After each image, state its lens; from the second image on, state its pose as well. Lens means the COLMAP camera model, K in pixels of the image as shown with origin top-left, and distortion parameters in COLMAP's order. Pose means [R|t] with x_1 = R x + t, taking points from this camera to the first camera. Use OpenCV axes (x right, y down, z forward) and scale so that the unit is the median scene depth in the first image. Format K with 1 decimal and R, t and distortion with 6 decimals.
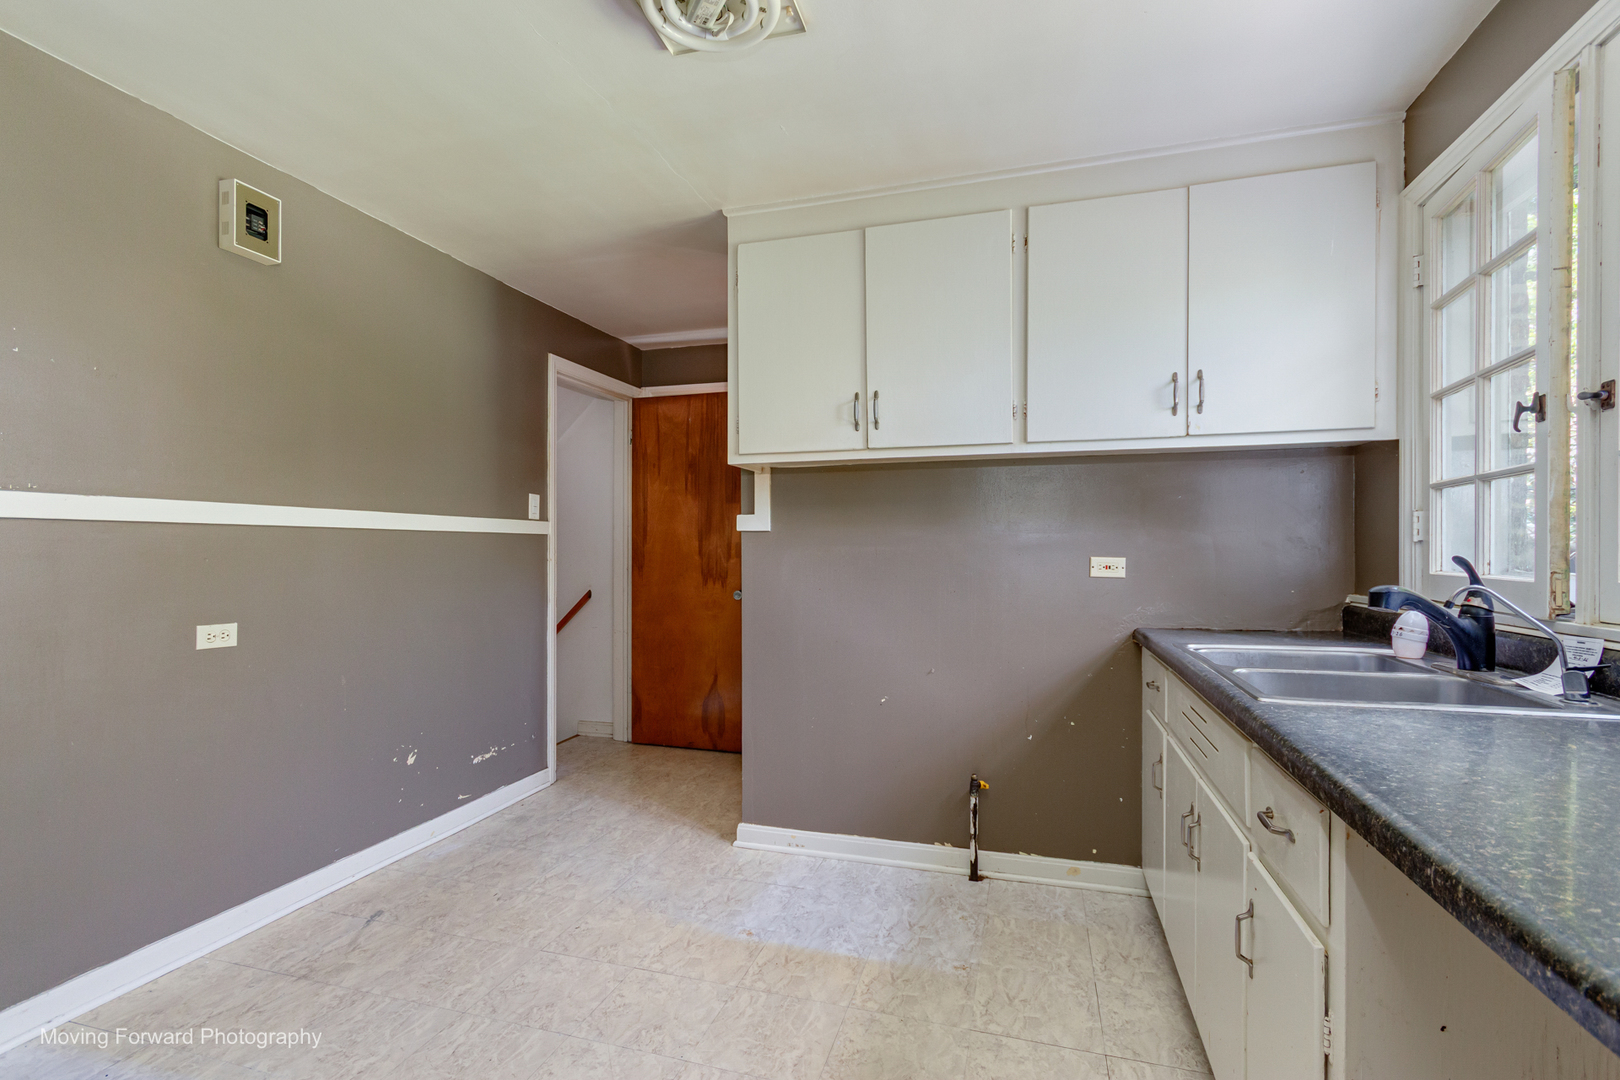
lens RADIAL K [[754.7, 0, 798.0], [0, 754.7, 550.8], [0, 0, 1]] dist [0.006325, 0.000268]
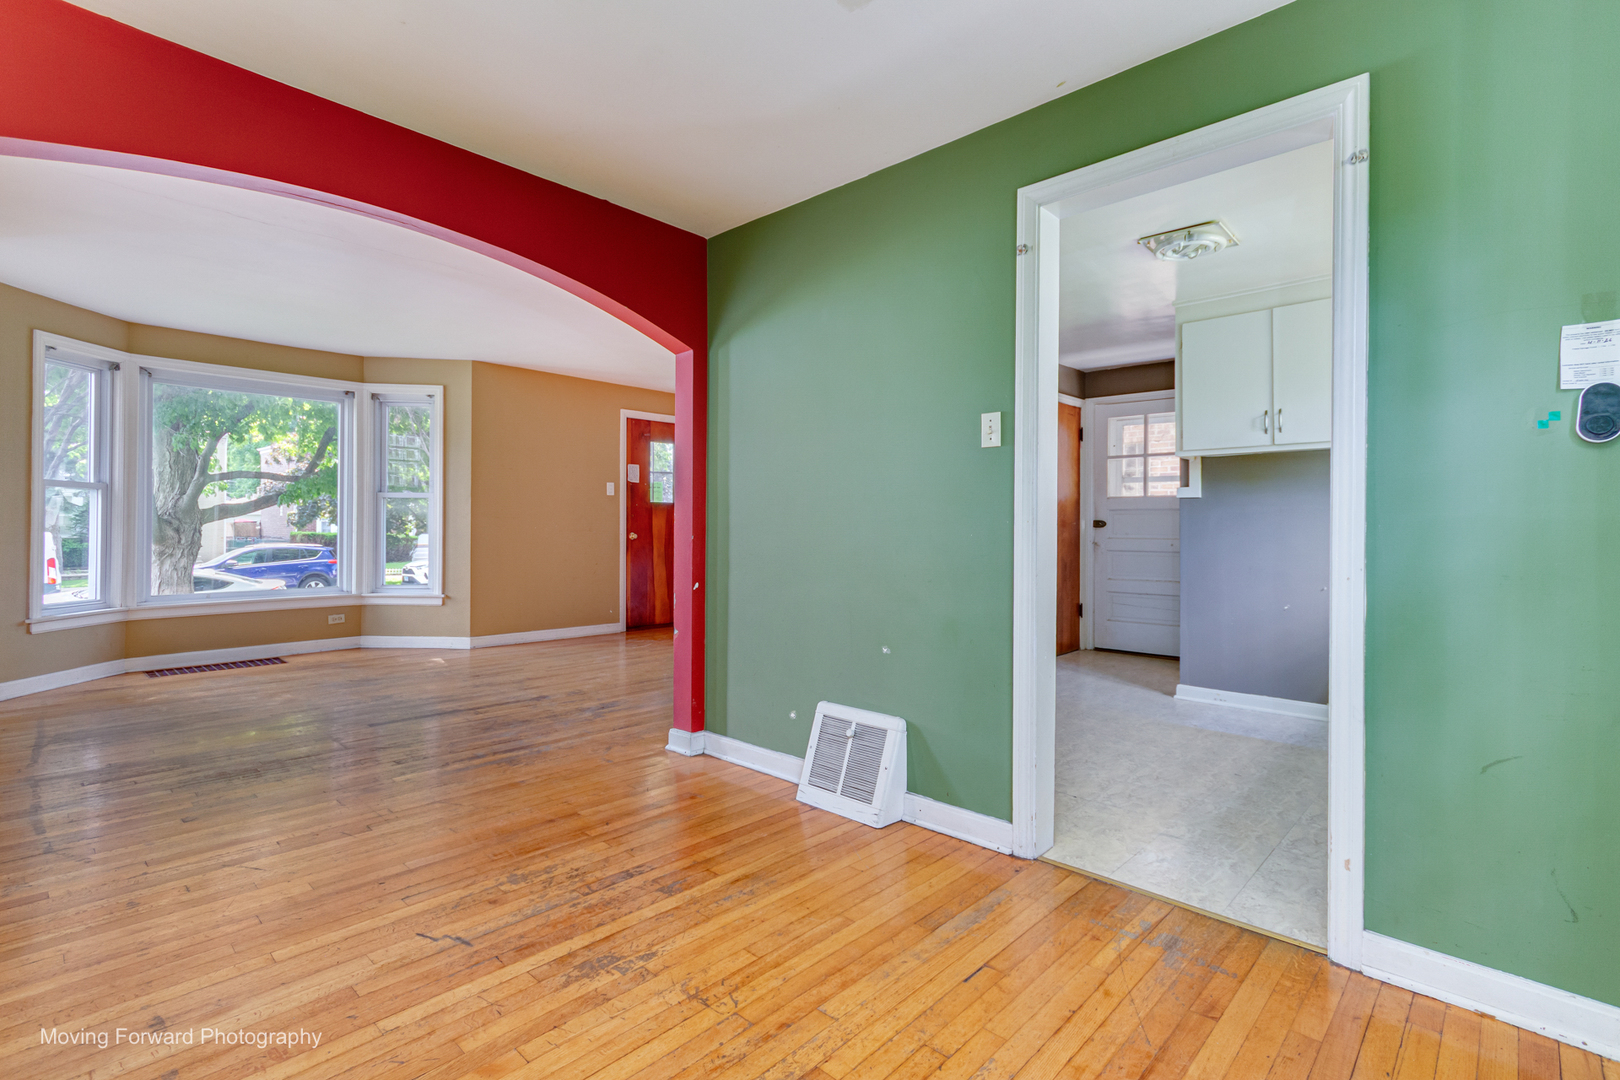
lens RADIAL K [[754.7, 0, 814.2], [0, 754.7, 518.1], [0, 0, 1]] dist [0.006325, 0.000268]
pose [[0.899330, 0.002629, -0.437262, -0.088785], [-0.008179, 0.999908, -0.010810, 0.049680], [0.437194, 0.013298, 0.899269, -0.929720]]
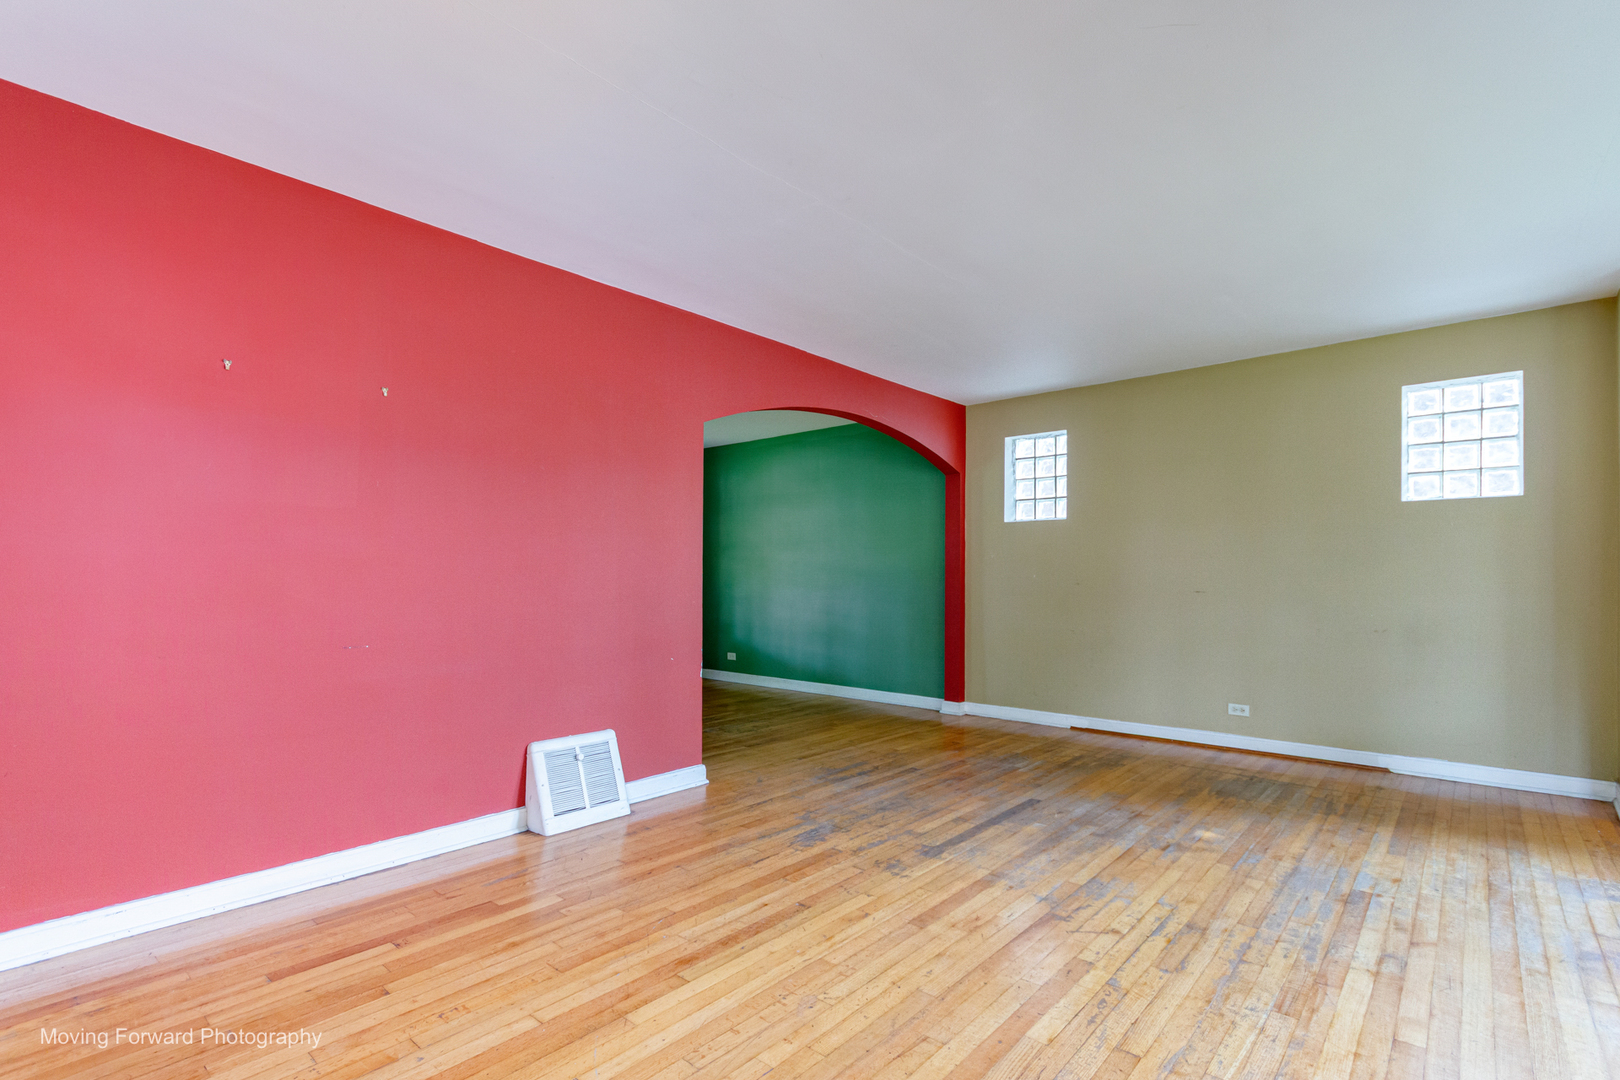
lens RADIAL K [[754.7, 0, 797.0], [0, 754.7, 597.0], [0, 0, 1]] dist [0.006325, 0.000268]
pose [[-0.905019, -0.013134, 0.425169, -1.829121], [-0.003324, 0.999711, 0.023807, 0.046954], [-0.425358, 0.020133, -0.904801, 1.640865]]
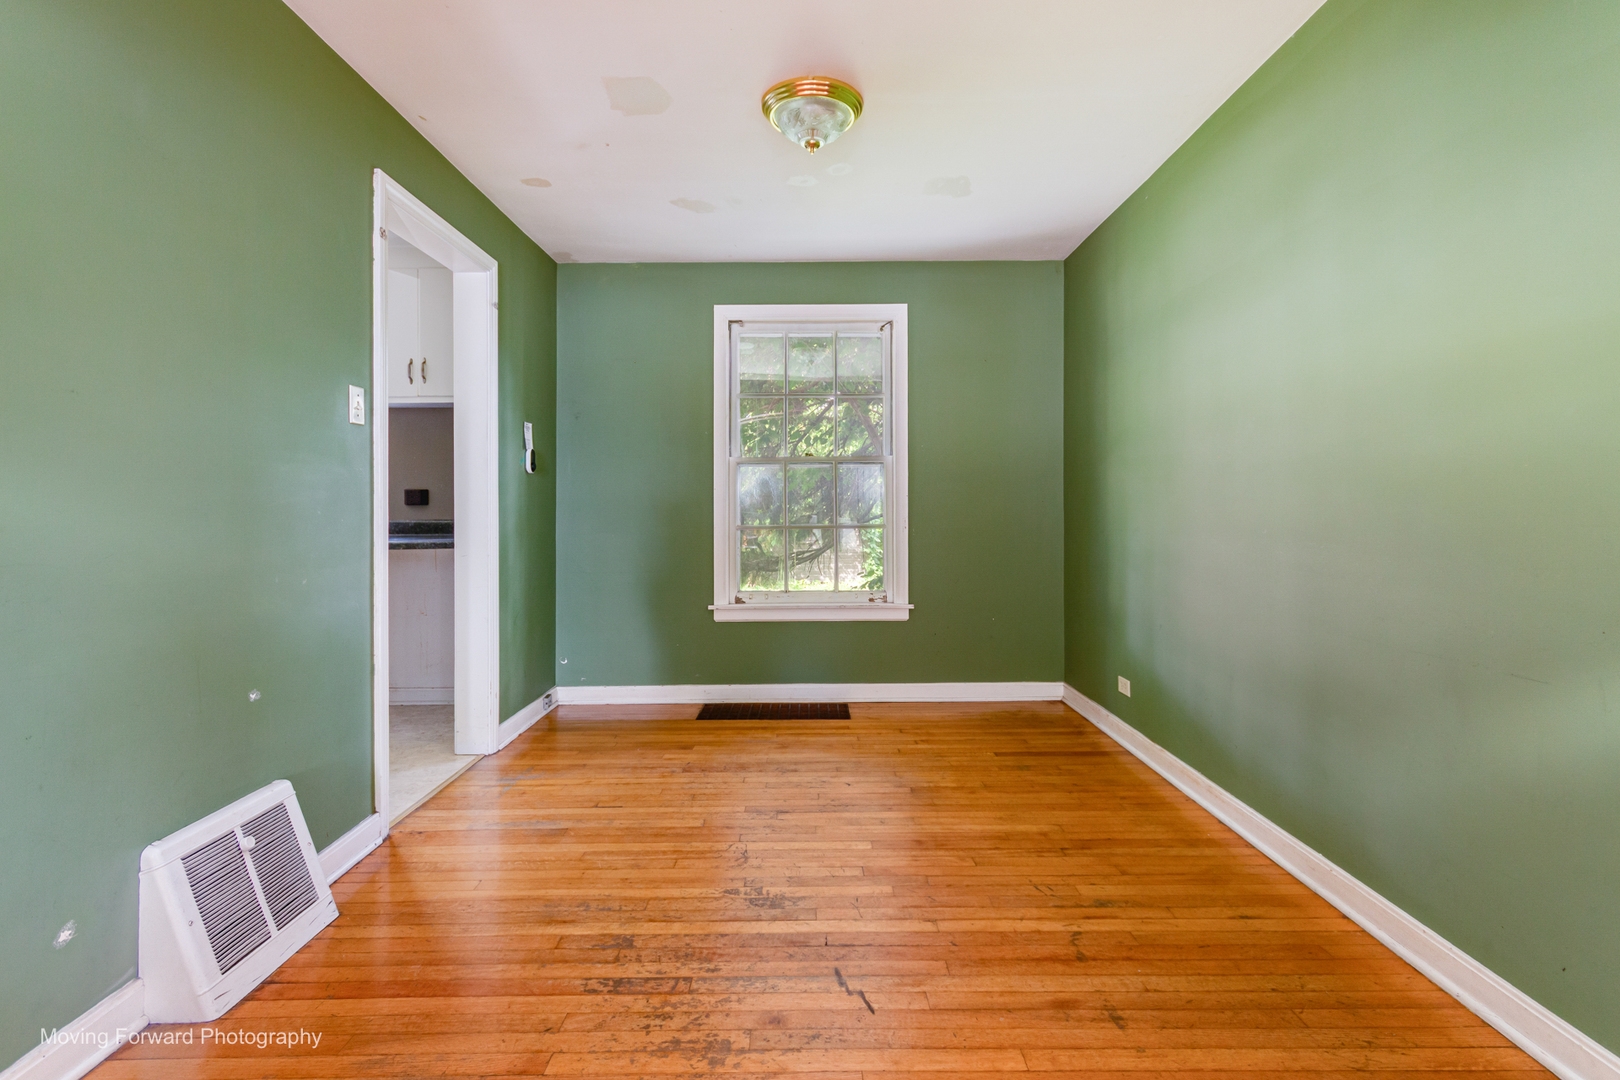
lens RADIAL K [[754.7, 0, 808.9], [0, 754.7, 512.0], [0, 0, 1]] dist [0.006325, 0.000268]
pose [[-0.294789, -0.002647, 0.955559, -1.407324], [0.001219, 0.999994, 0.003146, 0.047842], [-0.955562, 0.002092, -0.294784, -0.151270]]
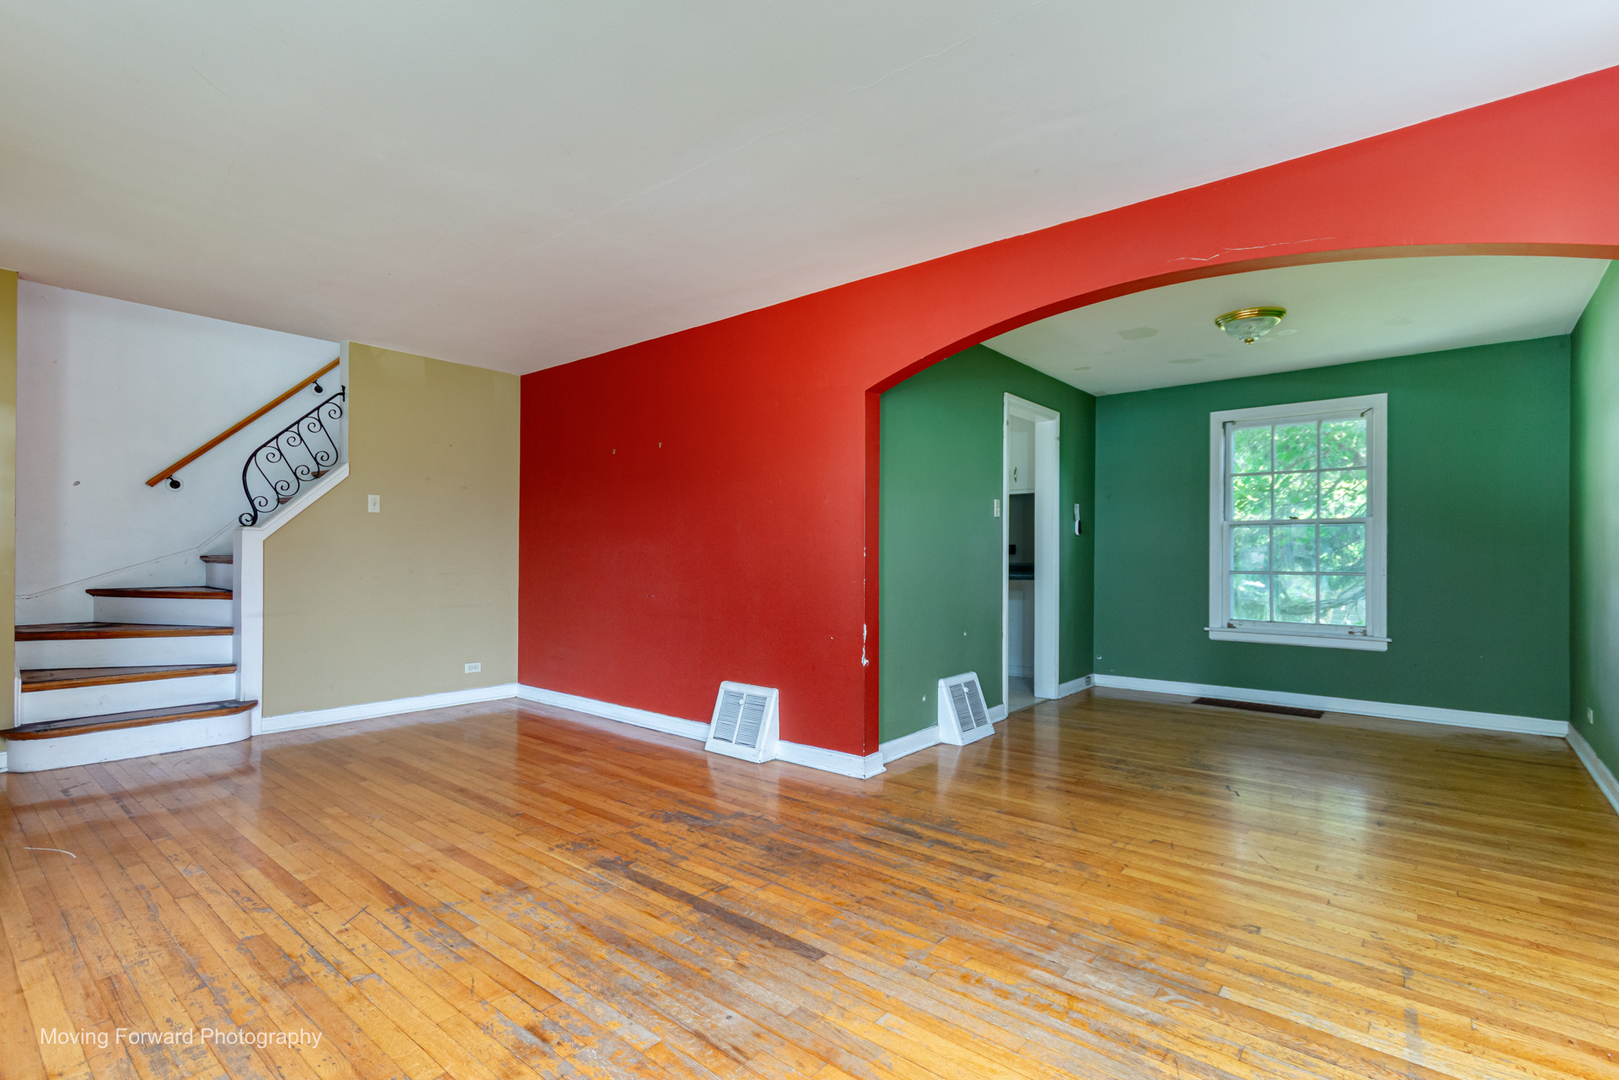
lens RADIAL K [[754.2, 0, 802.0], [0, 754.2, 550.8], [0, 0, 1]] dist [0.006325, 0.000268]
pose [[0.390537, 0.006597, 0.920563, -2.396555], [-0.006827, 0.999968, -0.004270, 0.040866], [-0.920562, -0.004617, 0.390570, -0.196799]]
